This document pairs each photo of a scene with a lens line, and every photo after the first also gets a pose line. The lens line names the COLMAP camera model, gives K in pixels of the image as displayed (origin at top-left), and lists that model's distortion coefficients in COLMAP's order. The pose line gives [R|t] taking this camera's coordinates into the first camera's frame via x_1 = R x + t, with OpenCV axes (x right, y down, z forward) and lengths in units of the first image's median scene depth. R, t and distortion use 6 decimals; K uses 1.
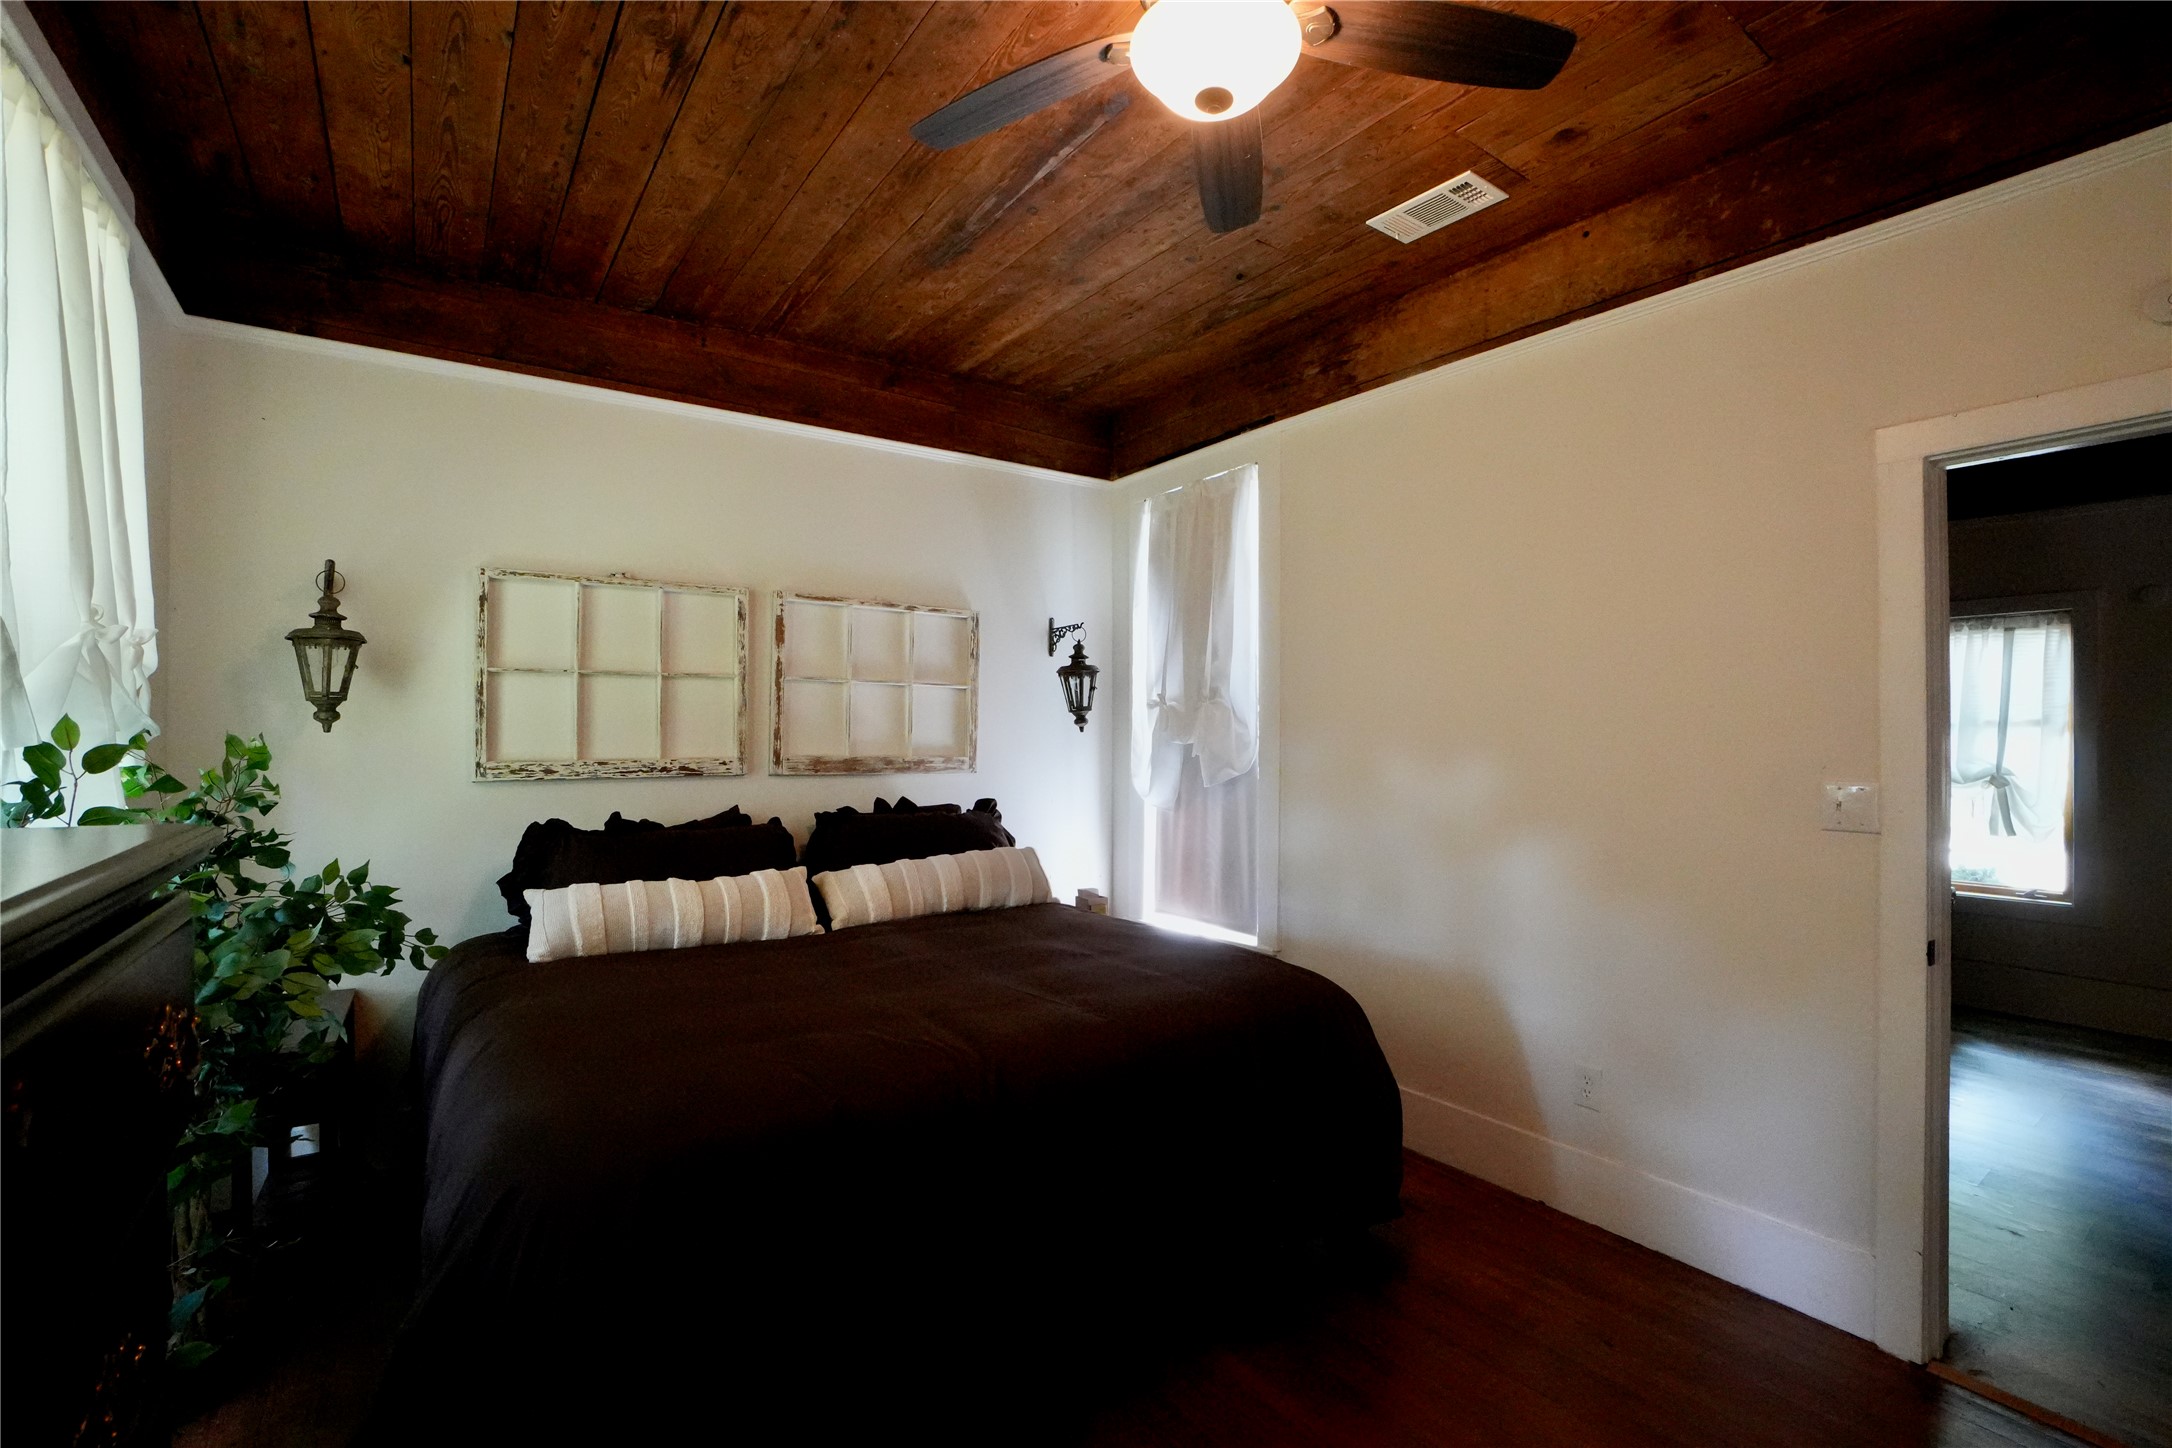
lens RADIAL K [[966.1, 0, 1082.4], [0, 966.1, 723.4], [0, 0, 1]] dist [-0.062651, 0.022855]
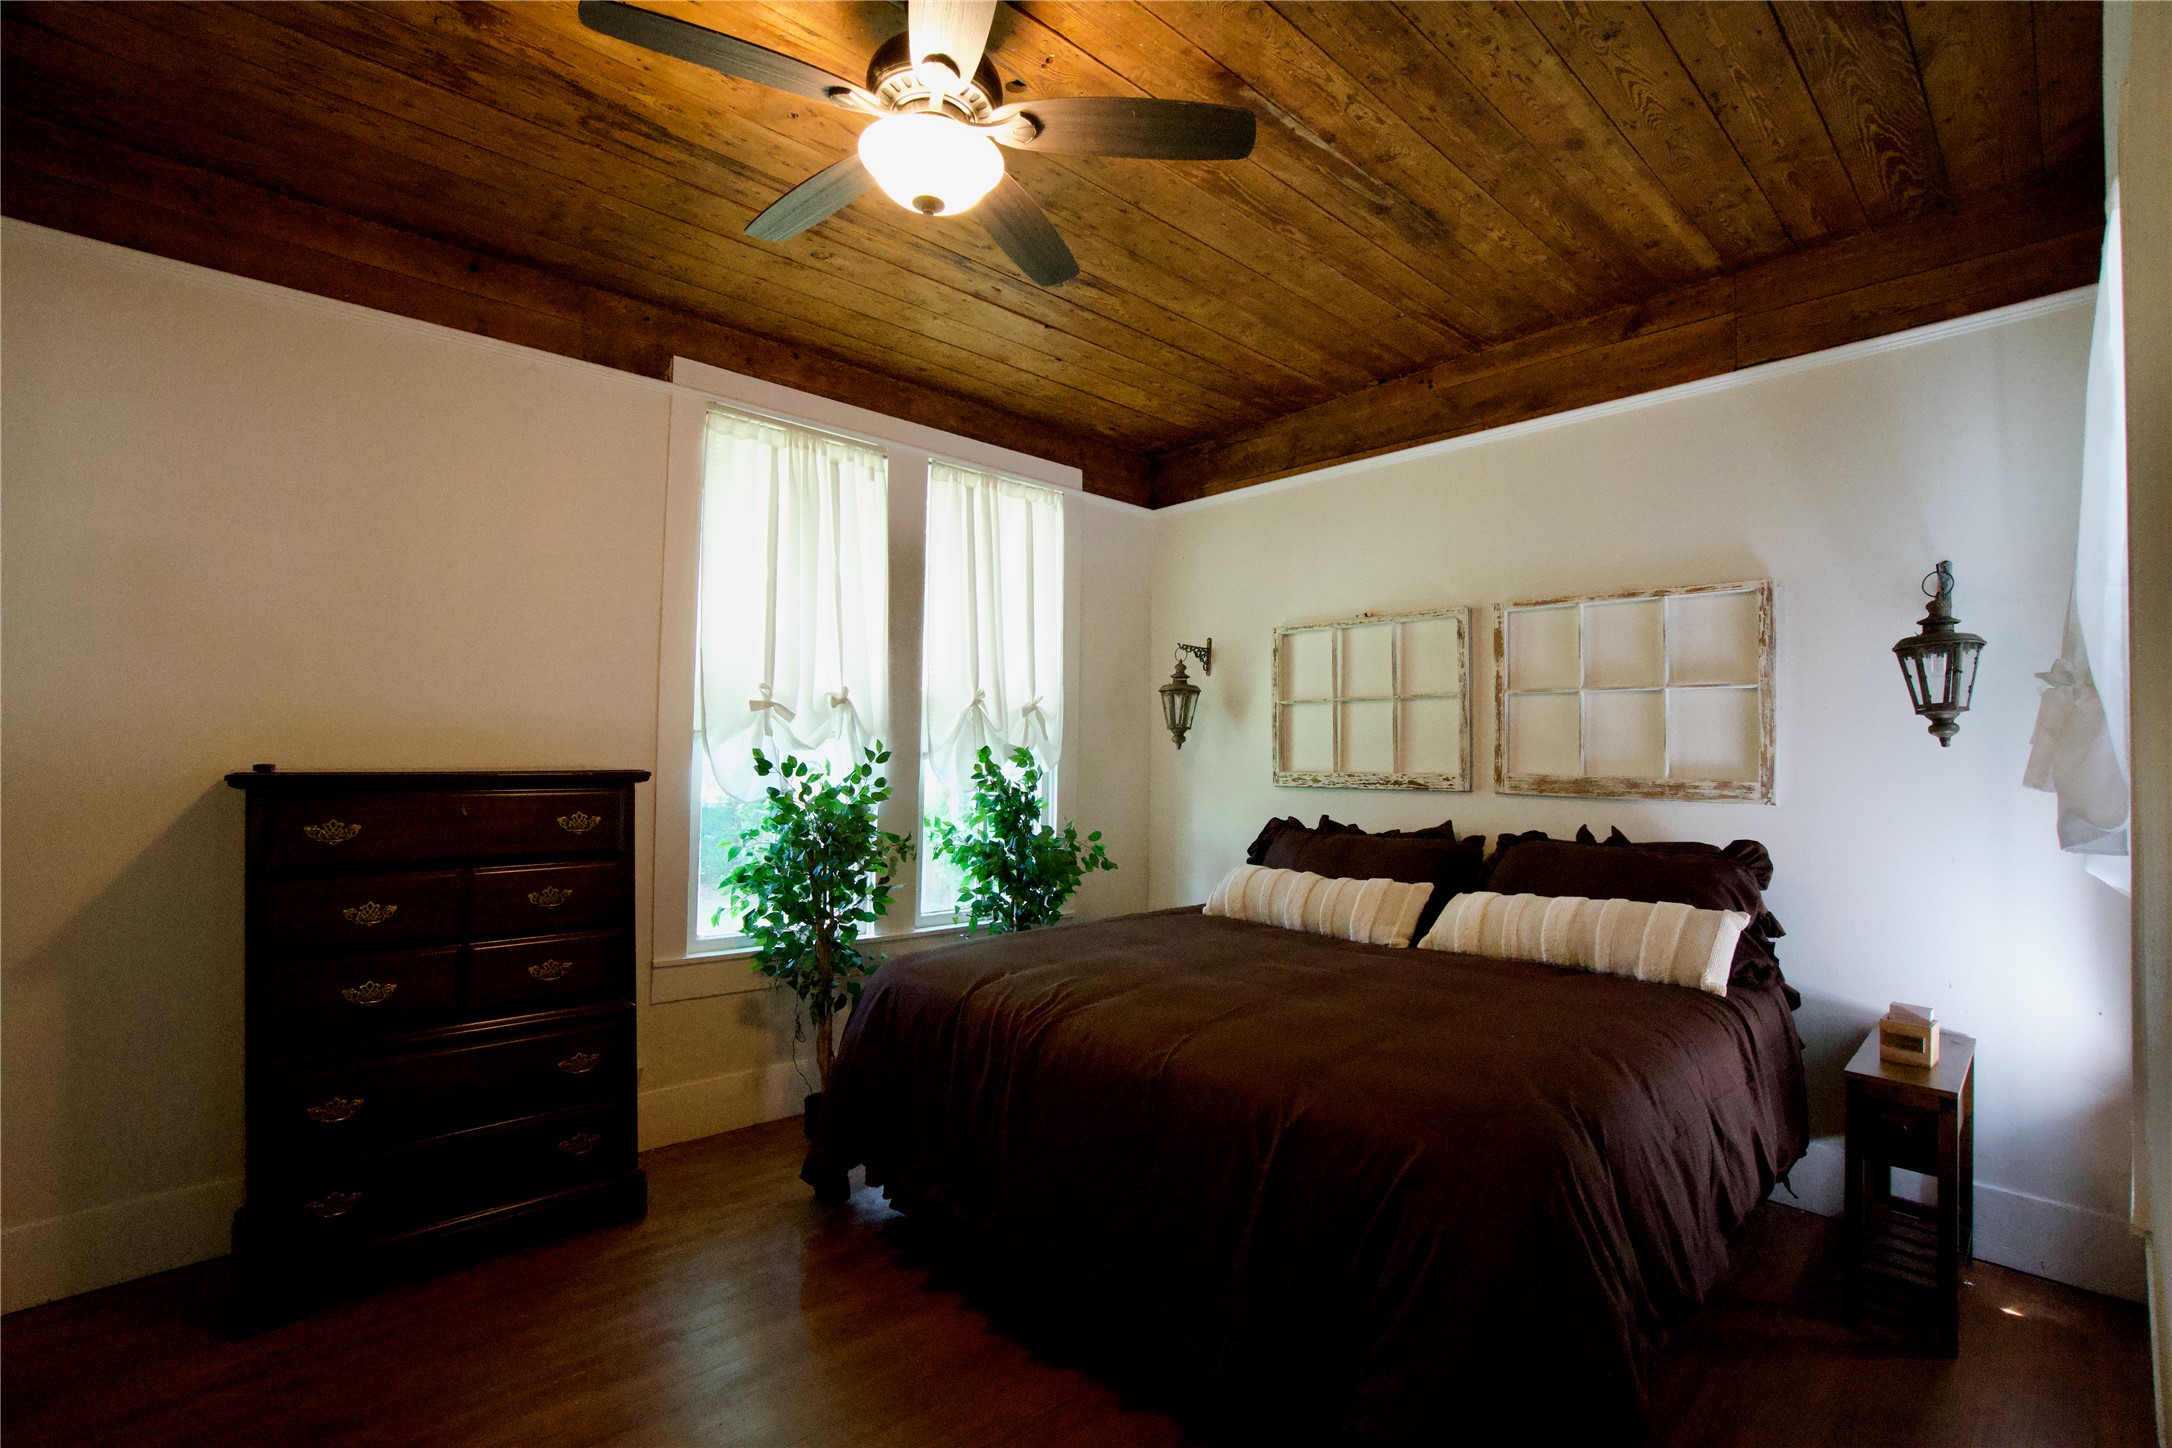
lens RADIAL K [[966.1, 0, 1082.4], [0, 966.1, 723.4], [0, 0, 1]] dist [-0.062651, 0.022855]
pose [[0.132153, -0.027164, -0.990857, 0.595608], [0.011245, 0.999601, -0.025904, 0.003636], [0.991166, -0.007719, 0.132406, 0.464565]]
